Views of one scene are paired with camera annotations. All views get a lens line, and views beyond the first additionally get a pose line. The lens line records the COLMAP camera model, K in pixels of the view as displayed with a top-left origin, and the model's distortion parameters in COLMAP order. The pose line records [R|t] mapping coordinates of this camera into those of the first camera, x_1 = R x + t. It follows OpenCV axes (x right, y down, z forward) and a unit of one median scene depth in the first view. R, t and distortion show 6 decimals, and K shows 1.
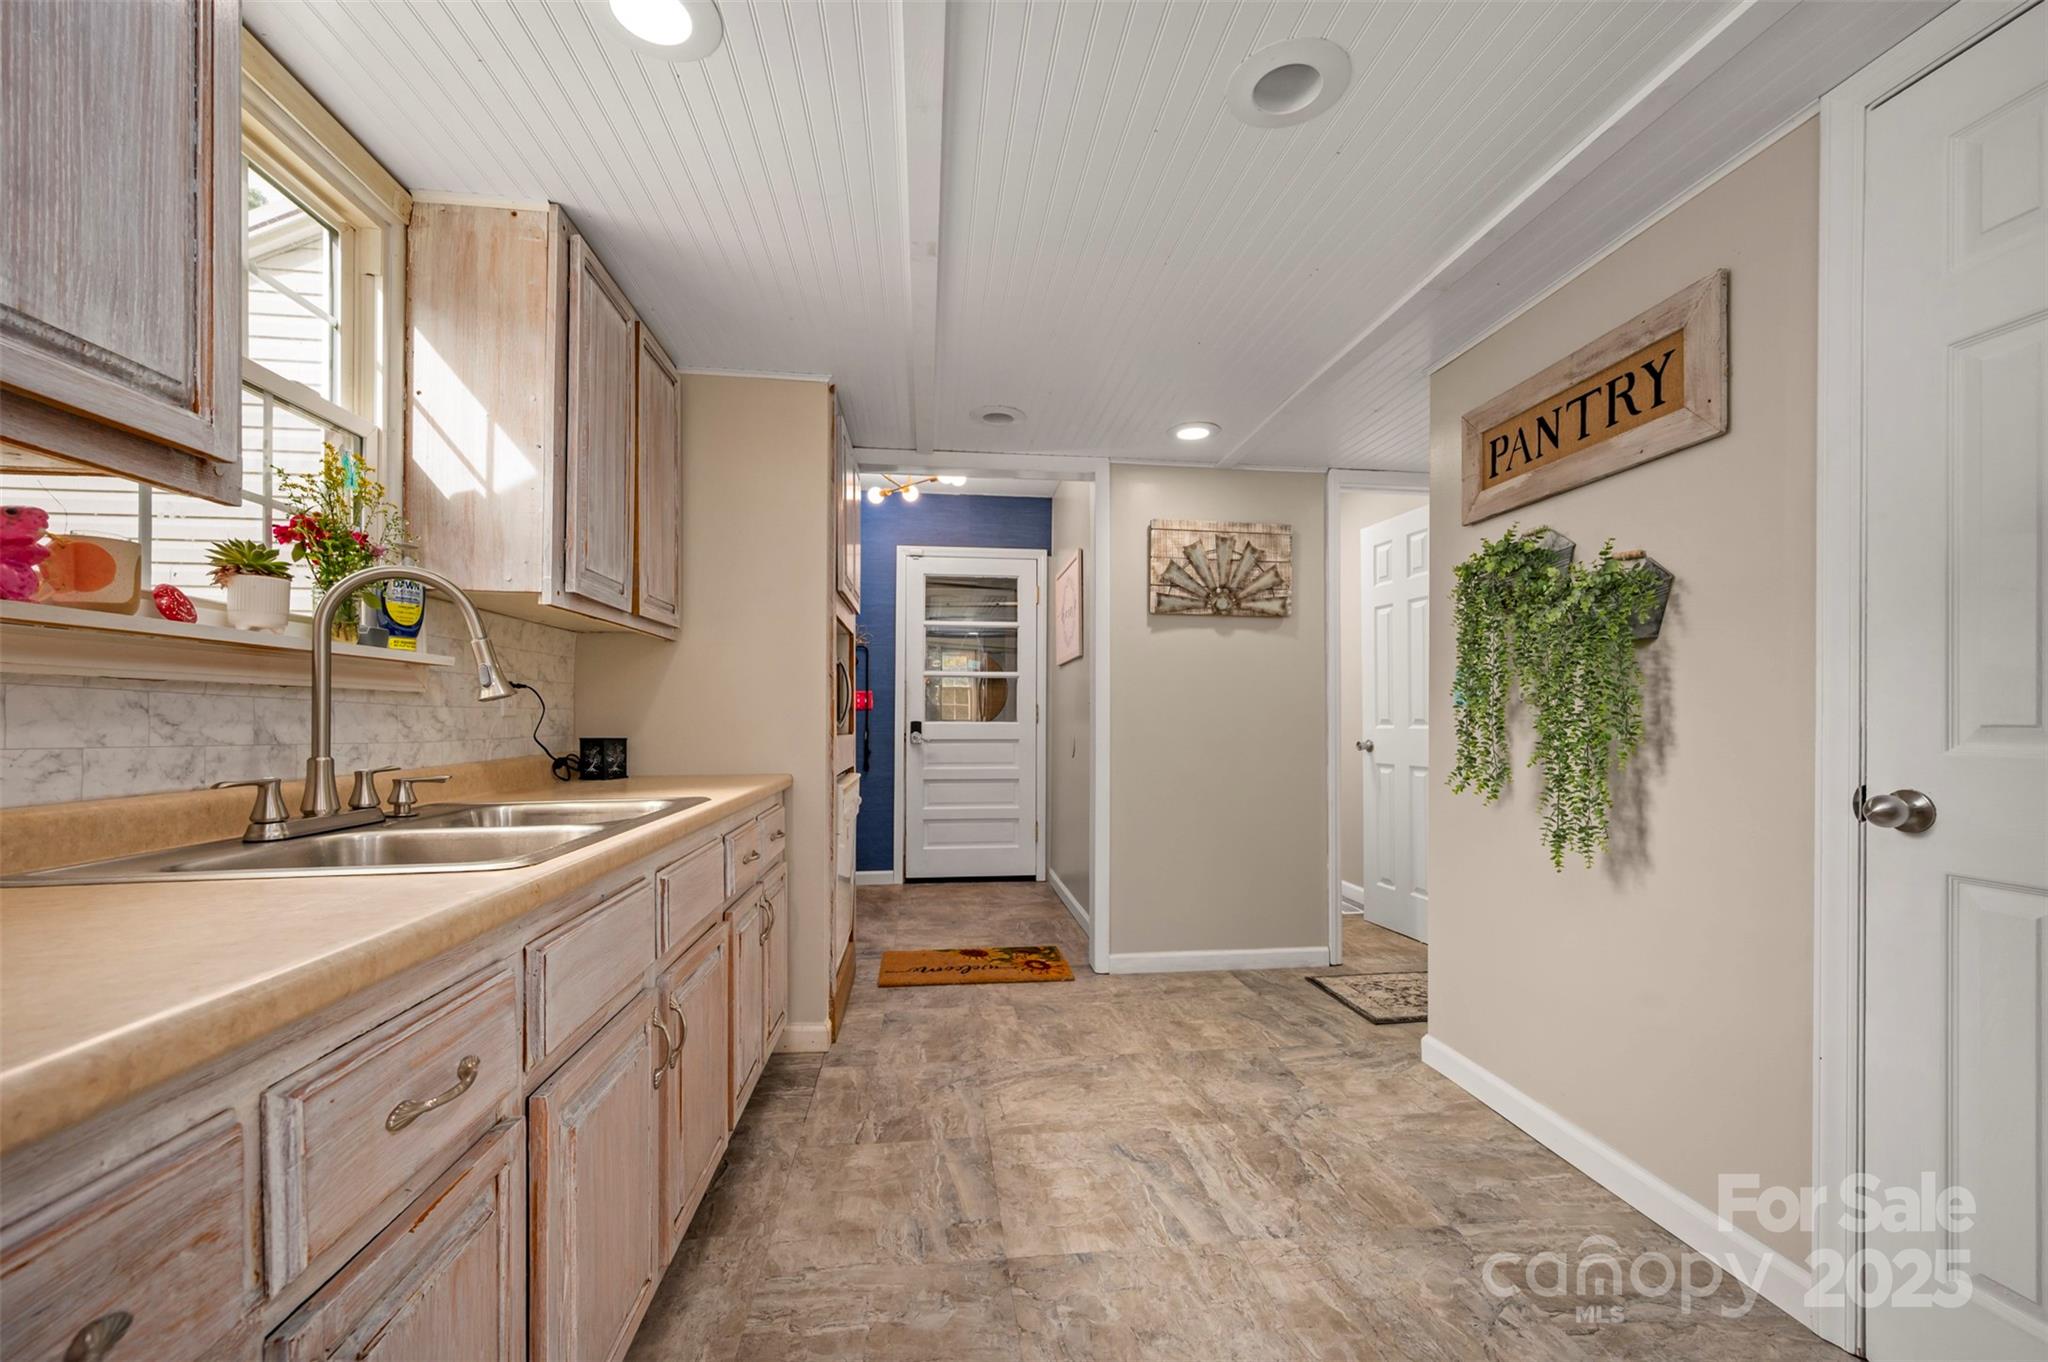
lens RADIAL K [[827.9, 0, 1029.7], [0, 827.9, 718.1], [0, 0, 1]] dist [0.000094, 0.000025]
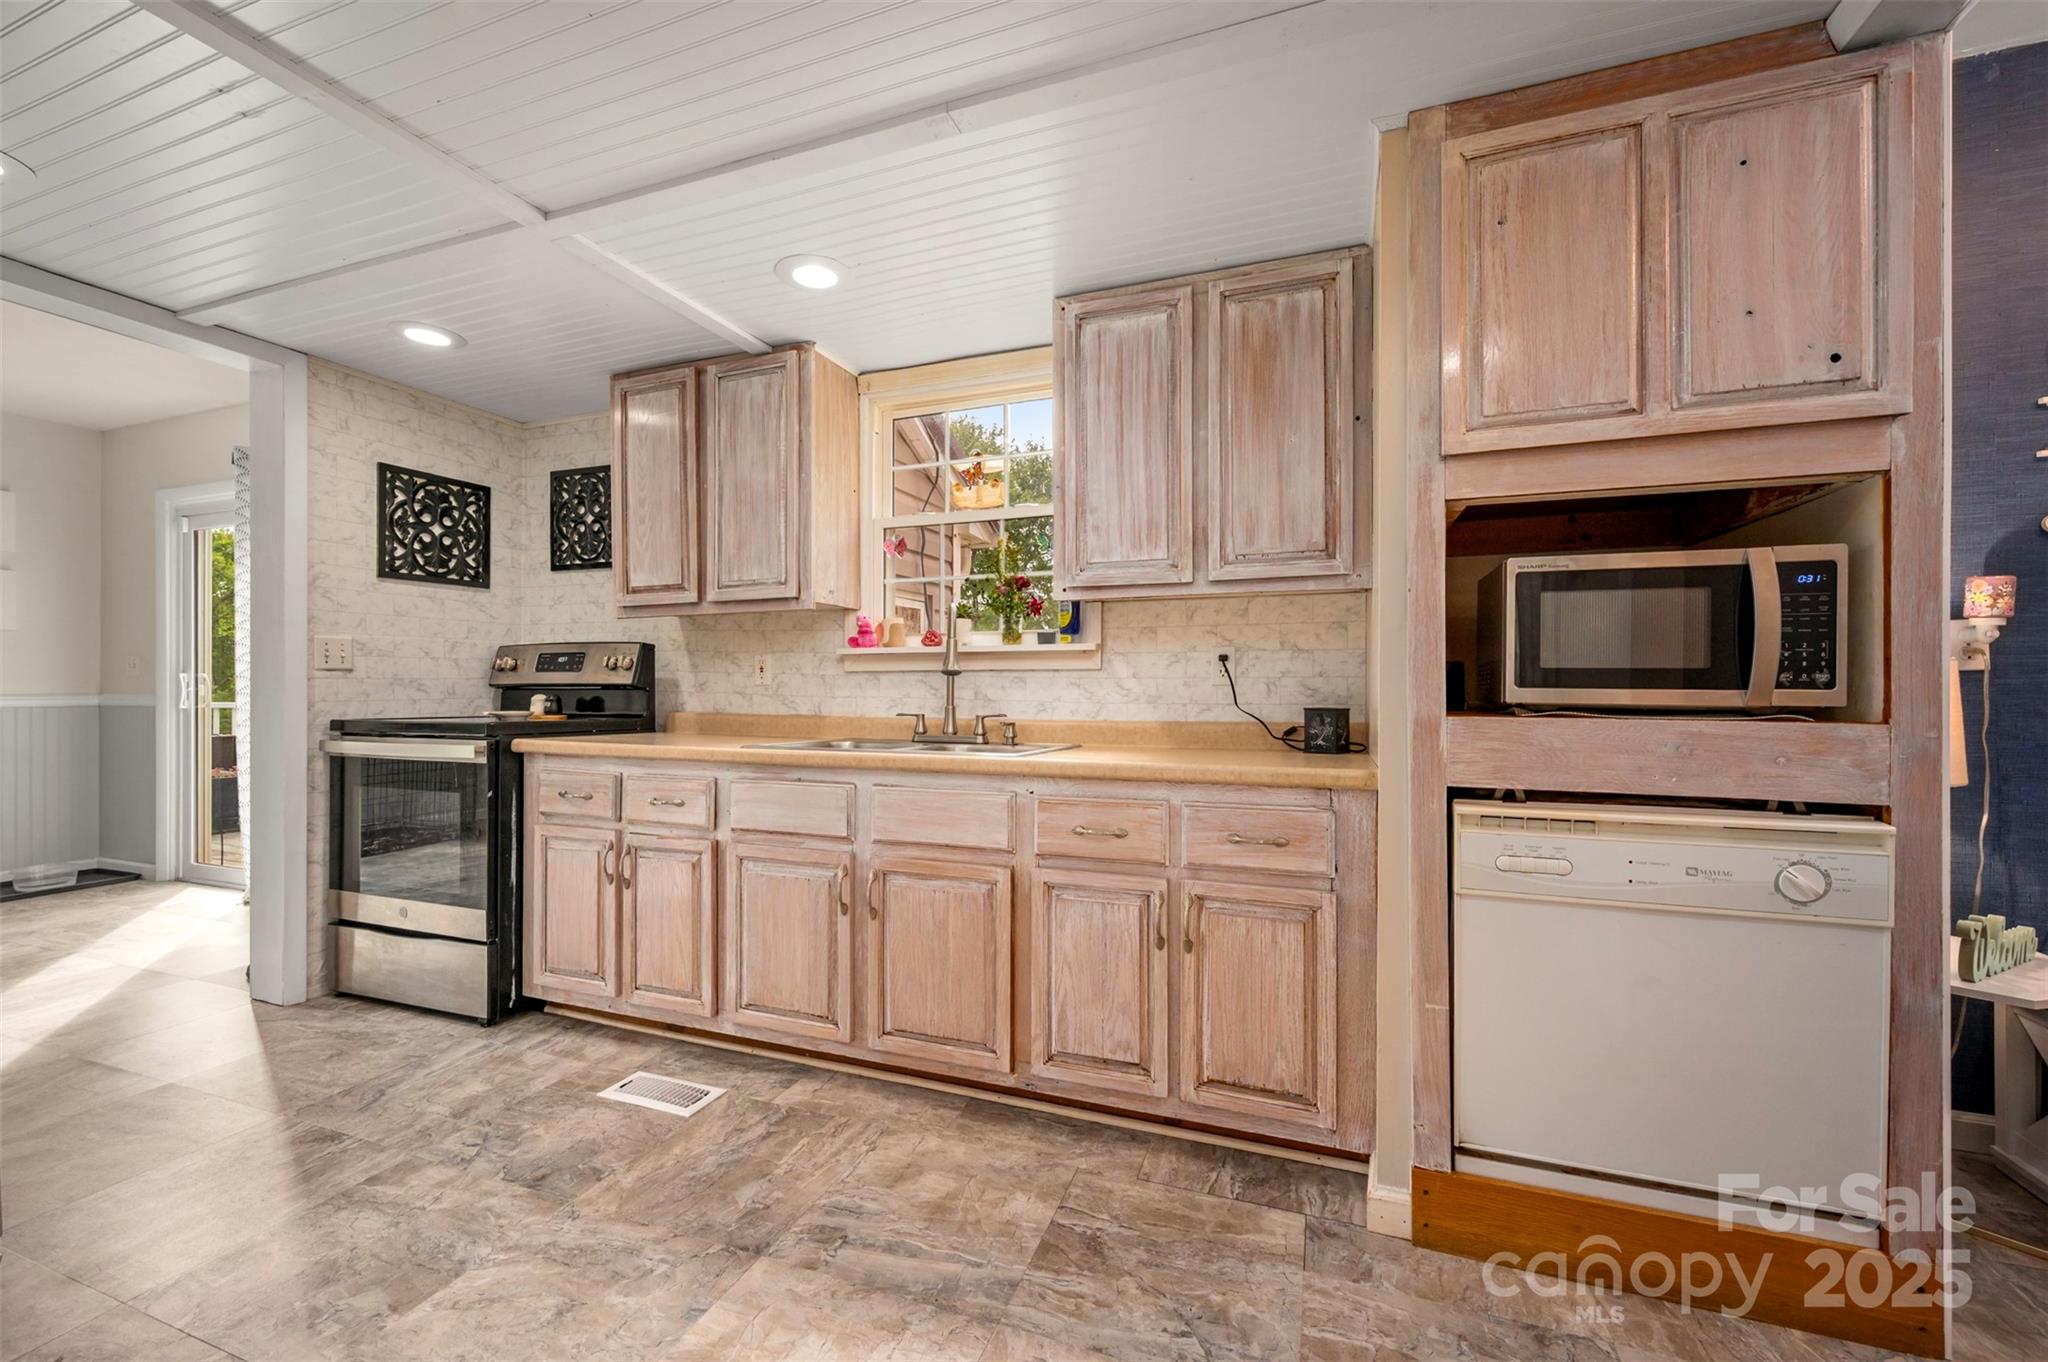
lens RADIAL K [[815.9, 0, 1021.5], [0, 815.9, 686.5], [0, 0, 1]] dist [-0.000006, -0.000084]
pose [[-0.462957, -0.006749, -0.886355, 0.582512], [-0.003552, 0.999977, -0.005758, 0.008268], [0.886374, 0.000483, -0.462970, 1.489193]]
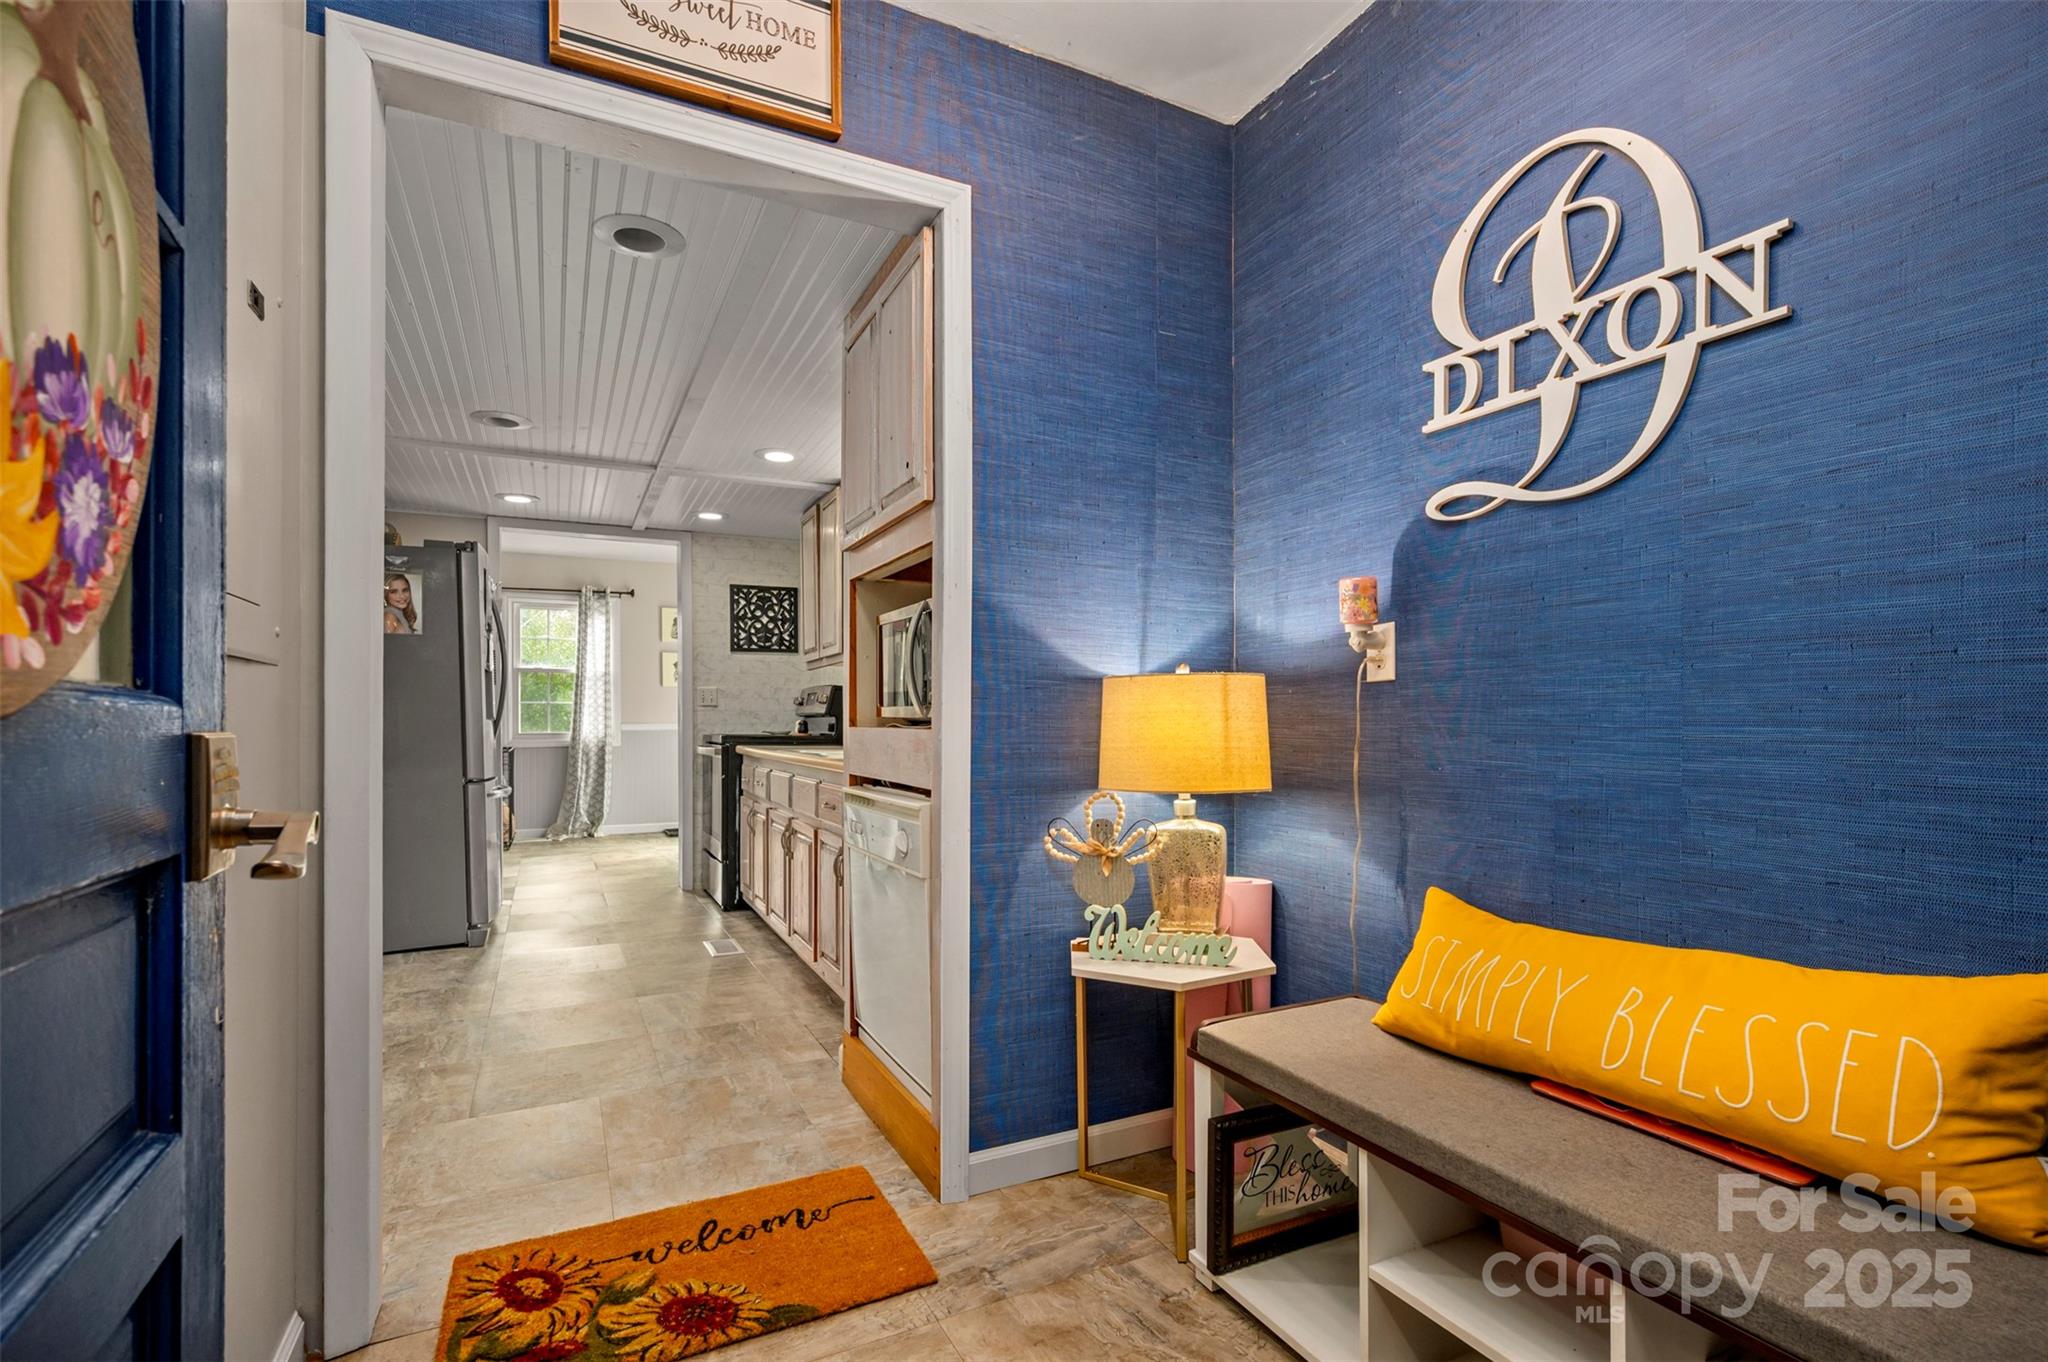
lens RADIAL K [[929.1, 0, 1026.0], [0, 929.1, 723.2], [0, 0, 1]] dist [0.000453, -0.000049]
pose [[-0.940769, -0.003646, -0.339029, -0.124438], [-0.003733, 0.999993, -0.000394, 0.026185], [0.339028, 0.000895, -0.940776, 2.886309]]
